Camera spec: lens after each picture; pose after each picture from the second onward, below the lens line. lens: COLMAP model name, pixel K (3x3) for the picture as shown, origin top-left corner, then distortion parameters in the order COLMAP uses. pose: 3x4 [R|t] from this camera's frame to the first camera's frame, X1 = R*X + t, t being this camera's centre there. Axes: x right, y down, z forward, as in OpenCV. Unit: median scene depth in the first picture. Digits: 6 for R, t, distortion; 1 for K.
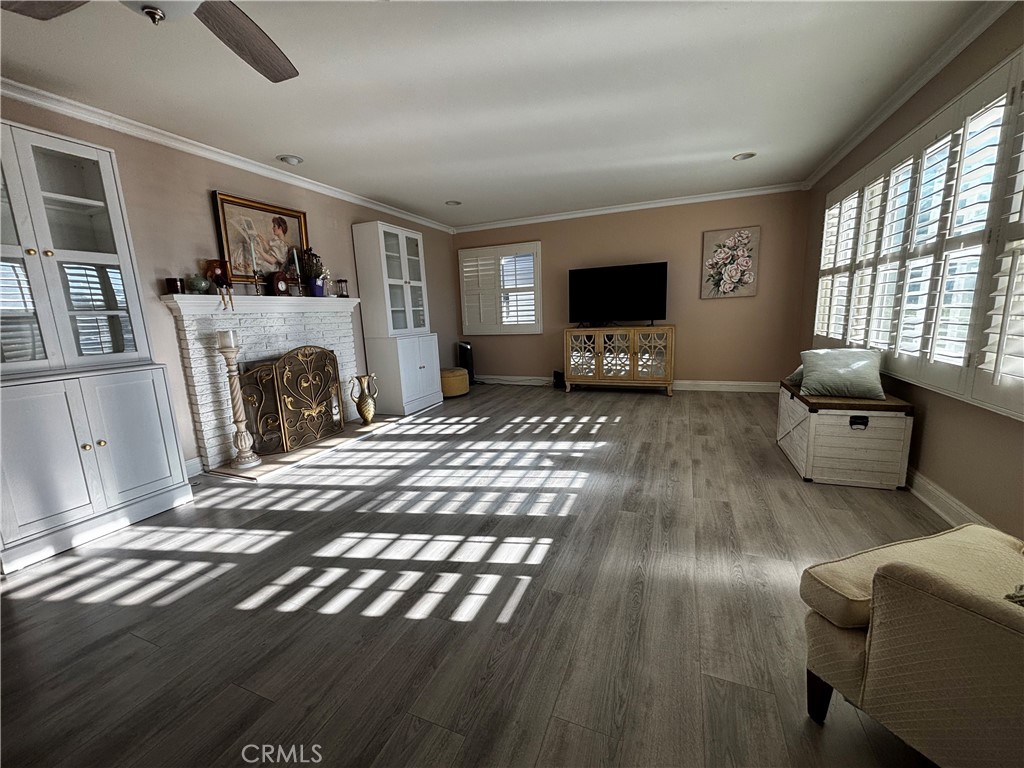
lens RADIAL K [[414.0, 0, 510.1], [0, 414.0, 386.6], [0, 0, 1]] dist [0.005826, -0.001342]
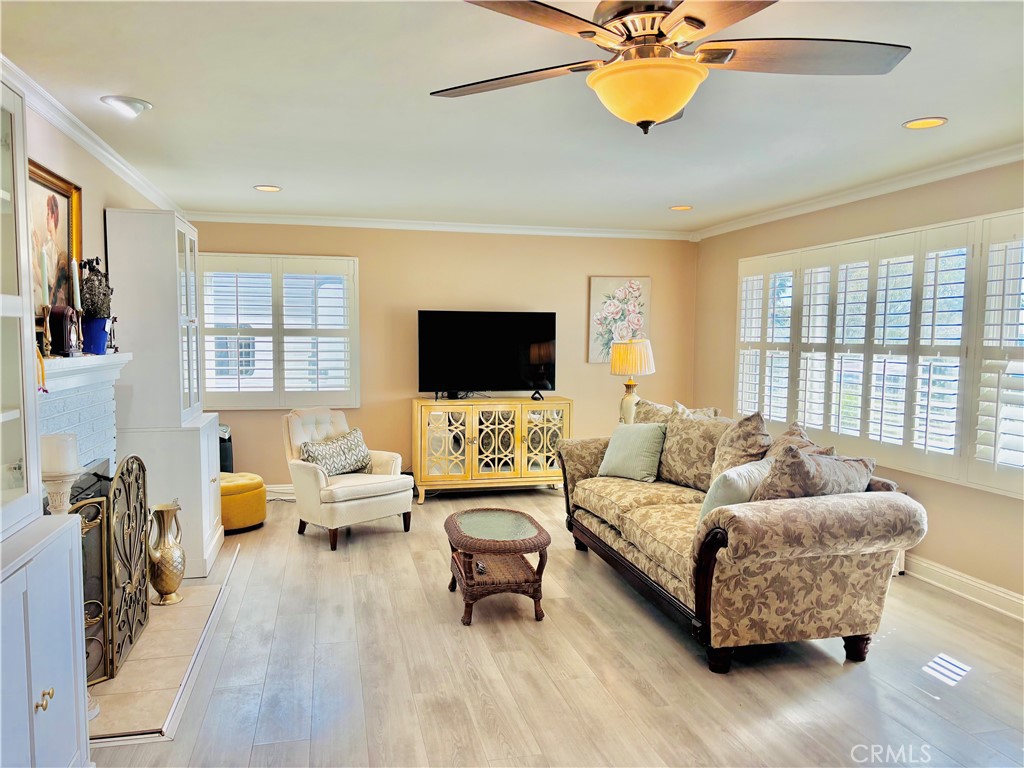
lens RADIAL K [[782.2, 0, 509.4], [0, 782.2, 389.9], [0, 0, 1]] dist [0.042767, -0.004604]
pose [[0.813861, 0.008979, 0.580990, -0.481761], [0.061378, 0.992958, -0.101324, -0.031918], [-0.577809, 0.118124, 0.807579, -0.042009]]
